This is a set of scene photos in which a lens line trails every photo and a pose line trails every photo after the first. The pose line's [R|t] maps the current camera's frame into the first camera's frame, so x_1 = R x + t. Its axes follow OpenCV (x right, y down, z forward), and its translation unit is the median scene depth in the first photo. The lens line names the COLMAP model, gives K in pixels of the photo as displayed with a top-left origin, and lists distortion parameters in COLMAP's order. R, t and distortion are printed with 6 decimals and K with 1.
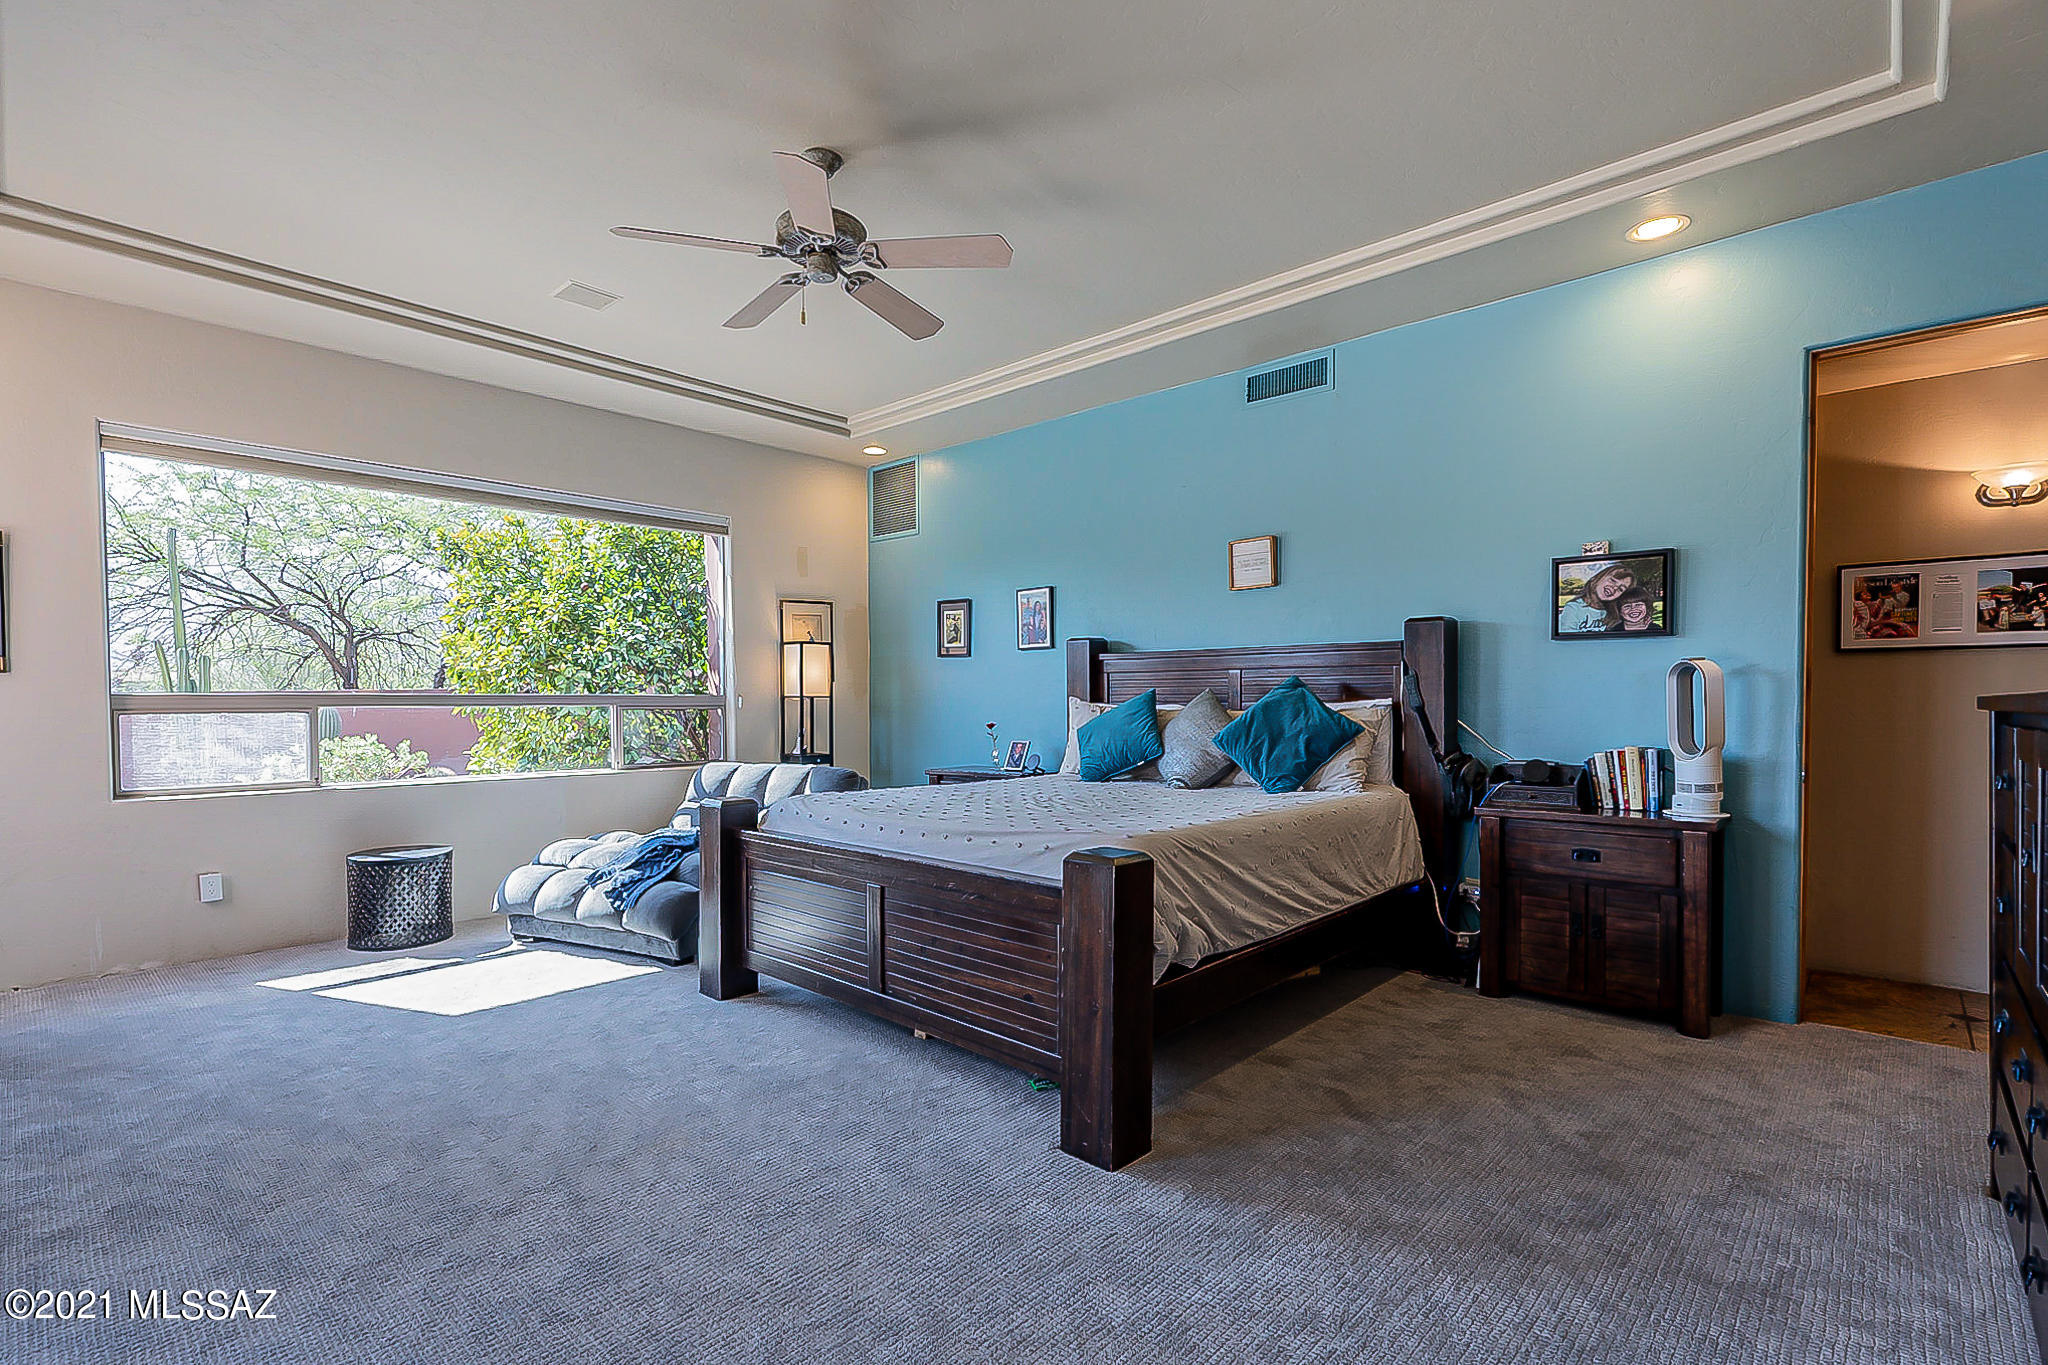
lens RADIAL K [[932.5, 0, 1022.6], [0, 932.5, 714.8], [0, 0, 1]] dist [0.012077, 0.000067]
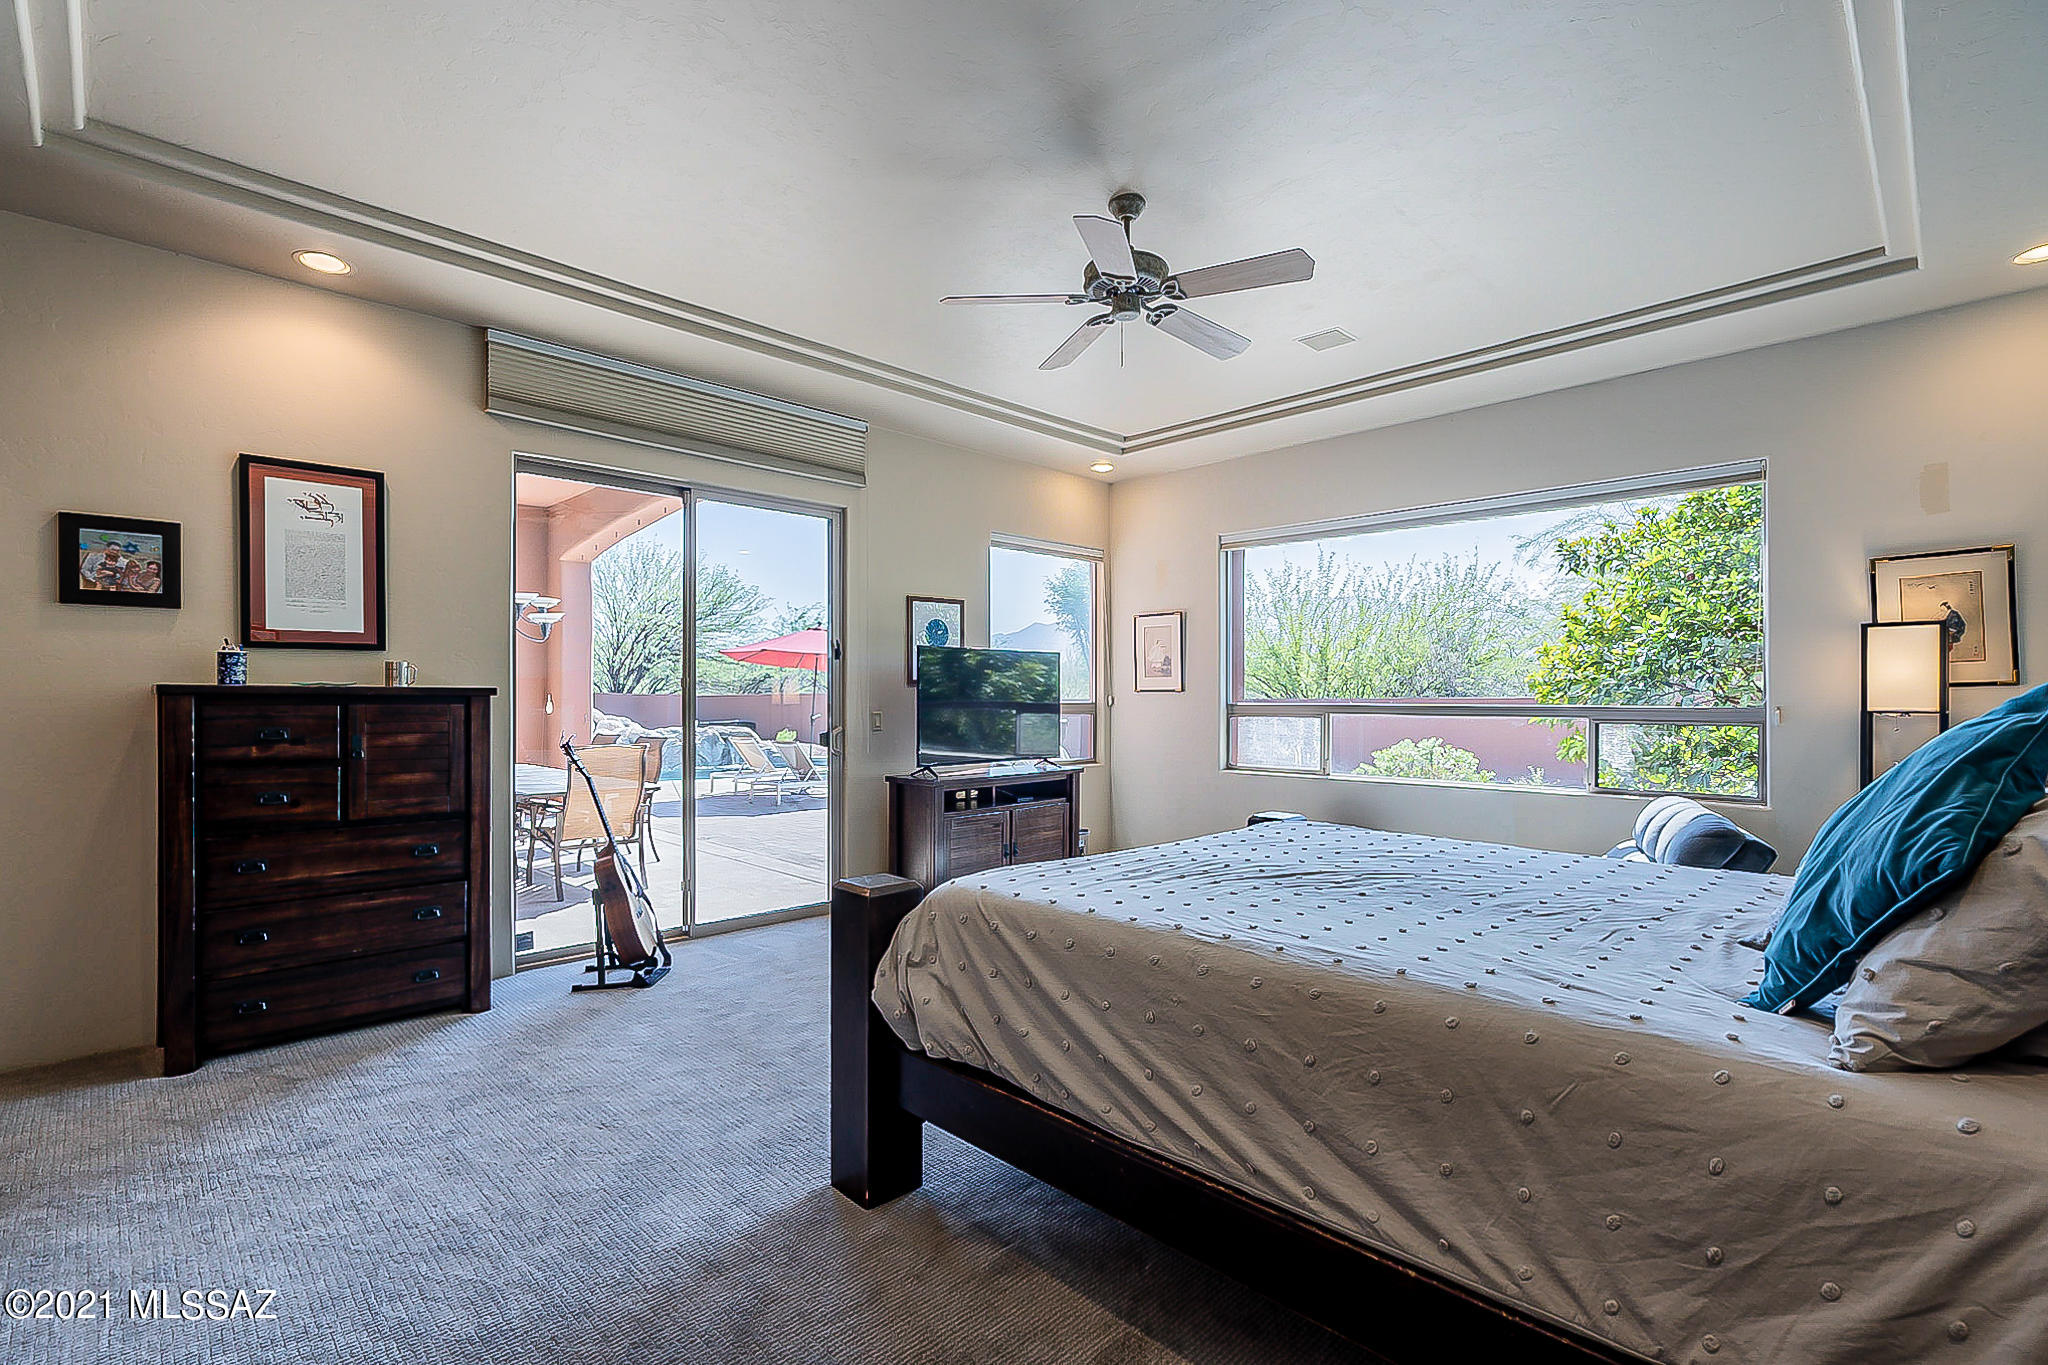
lens RADIAL K [[943.3, 0, 970.5], [0, 943.3, 692.5], [0, 0, 1]] dist [0.000965, -0.000046]
pose [[-0.056922, 0.002408, -0.998376, 0.598327], [-0.018047, 0.999831, 0.003441, -0.035505], [0.998216, 0.018214, -0.056869, 0.621419]]
